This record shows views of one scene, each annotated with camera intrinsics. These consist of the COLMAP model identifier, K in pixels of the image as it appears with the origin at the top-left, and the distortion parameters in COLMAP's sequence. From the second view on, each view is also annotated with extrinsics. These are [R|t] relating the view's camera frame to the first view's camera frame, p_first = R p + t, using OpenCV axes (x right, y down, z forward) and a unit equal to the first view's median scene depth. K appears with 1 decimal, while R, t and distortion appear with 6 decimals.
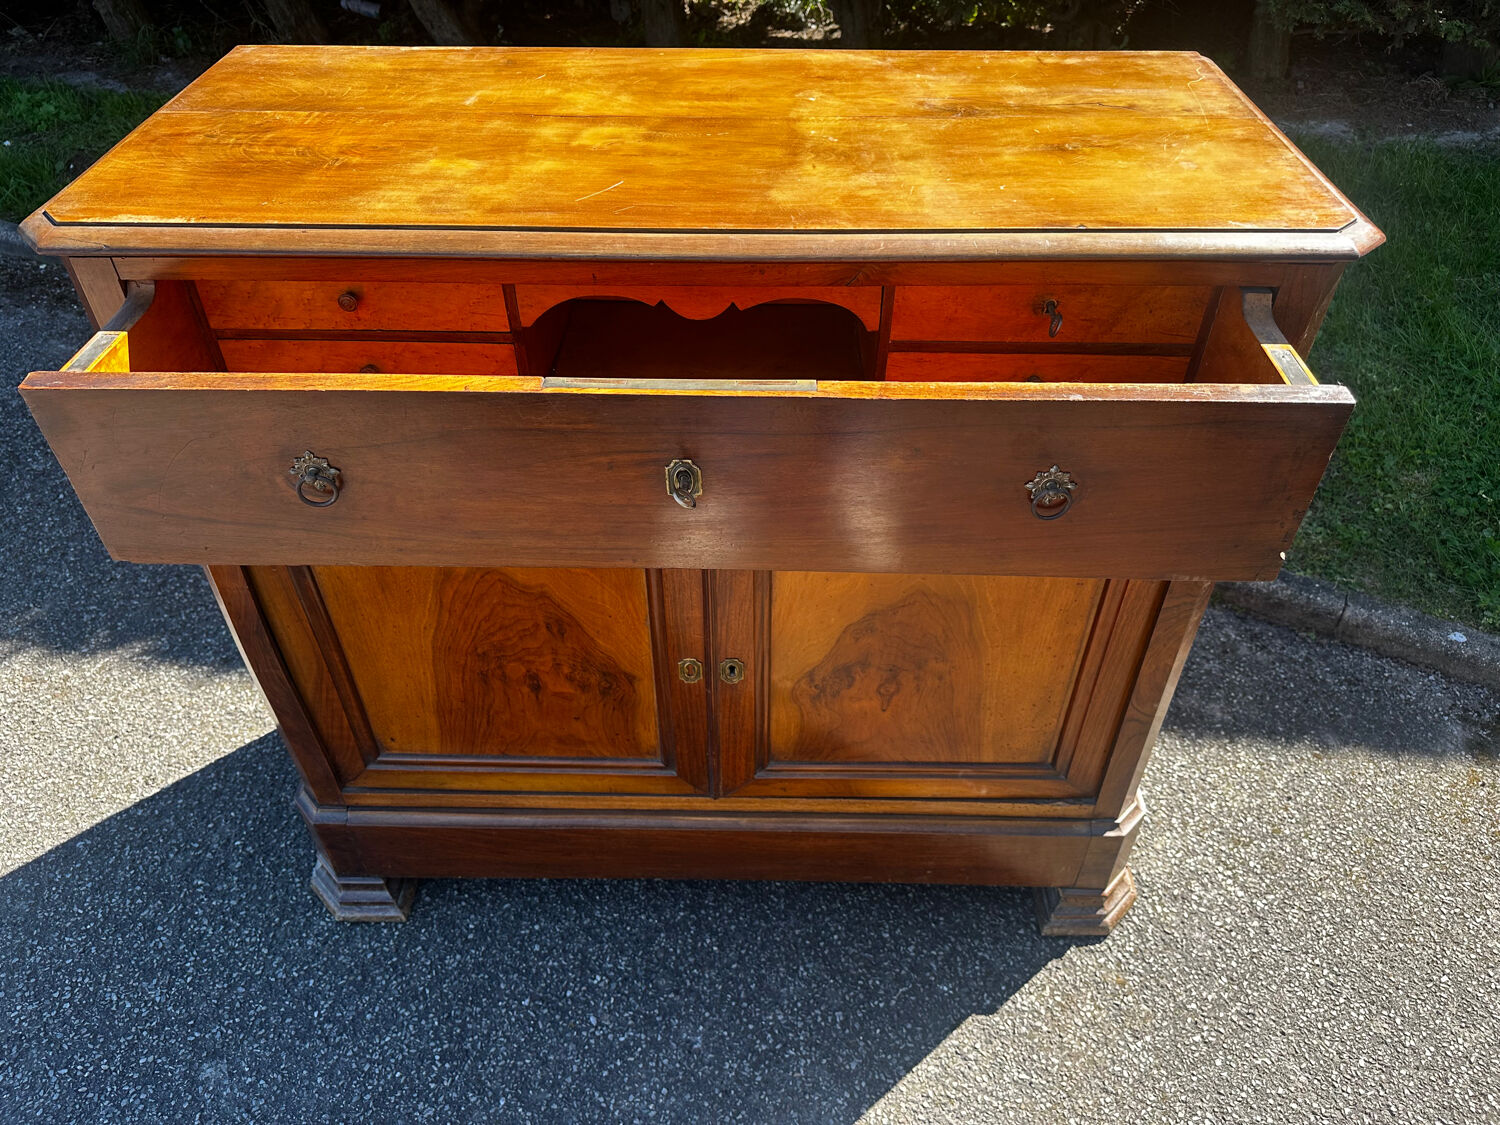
lens RADIAL K [[1055.0, 0, 747.2], [0, 1055.0, 563.9], [0, 0, 1]] dist [0.128070, -0.256155]
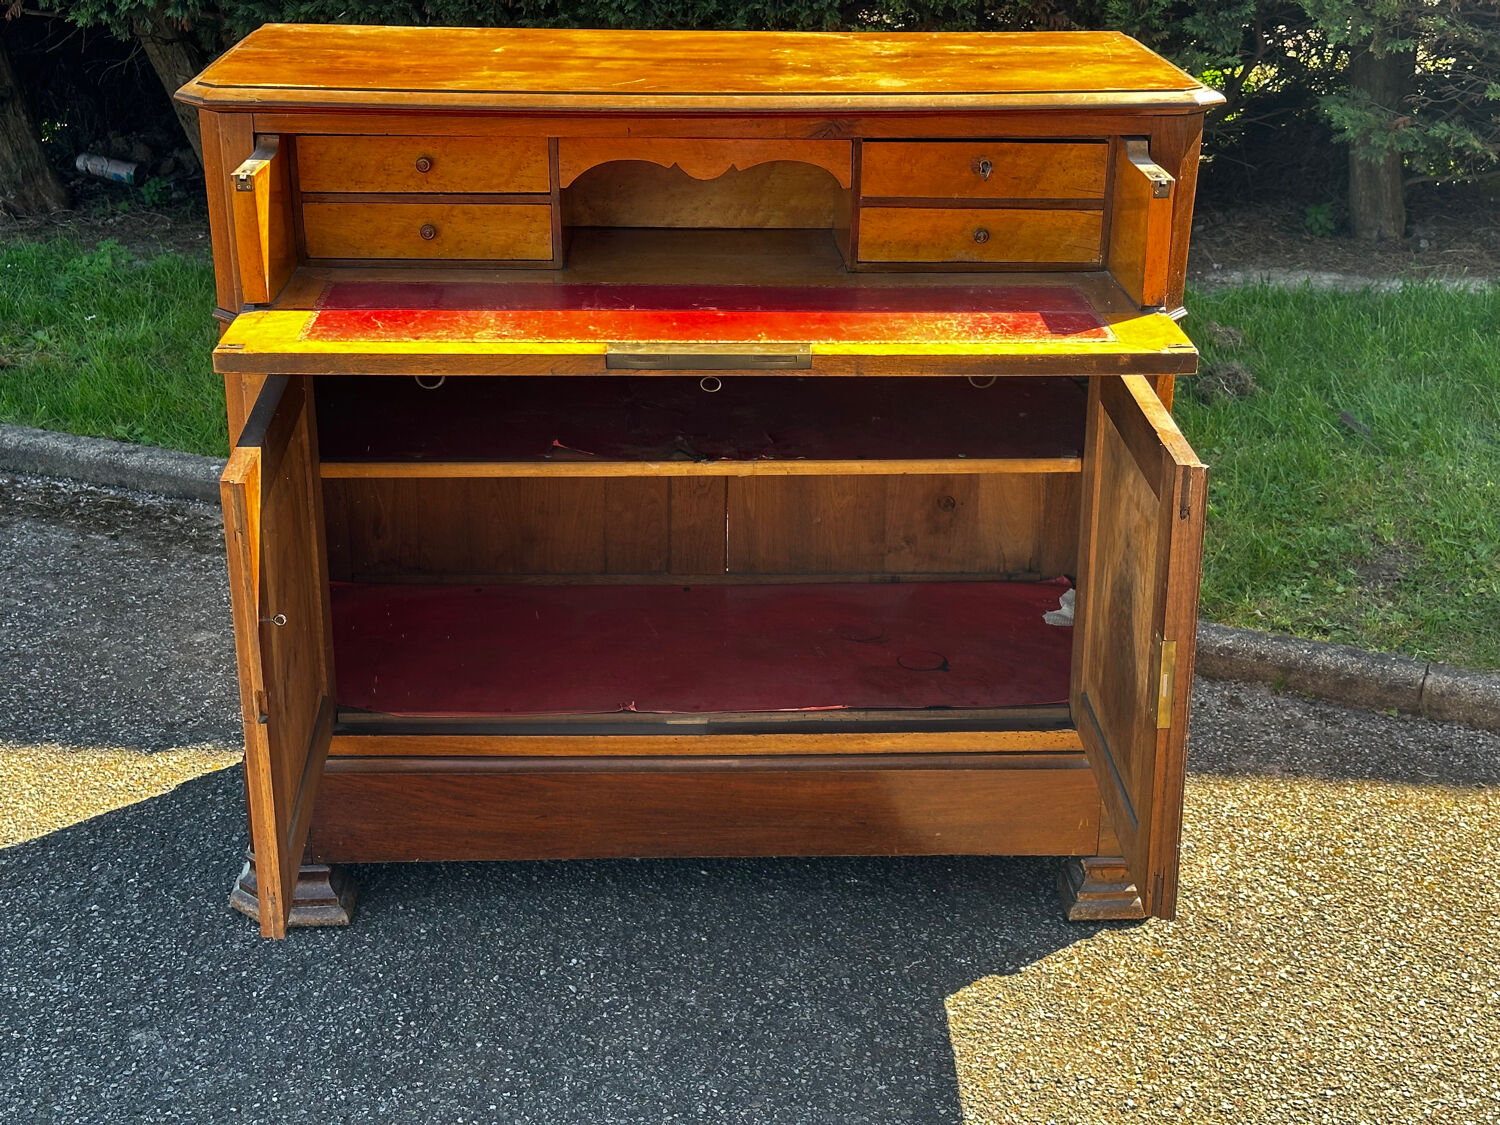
lens RADIAL K [[2095.1, 0, 741.2], [0, 2095.1, 568.9], [0, 0, 1]] dist [0.128185, -0.051437]
pose [[0.998426, -0.009523, 0.055279, -0.097057], [0.027698, 0.940659, -0.338220, 0.694057], [-0.048778, 0.339218, 0.939442, -0.776236]]
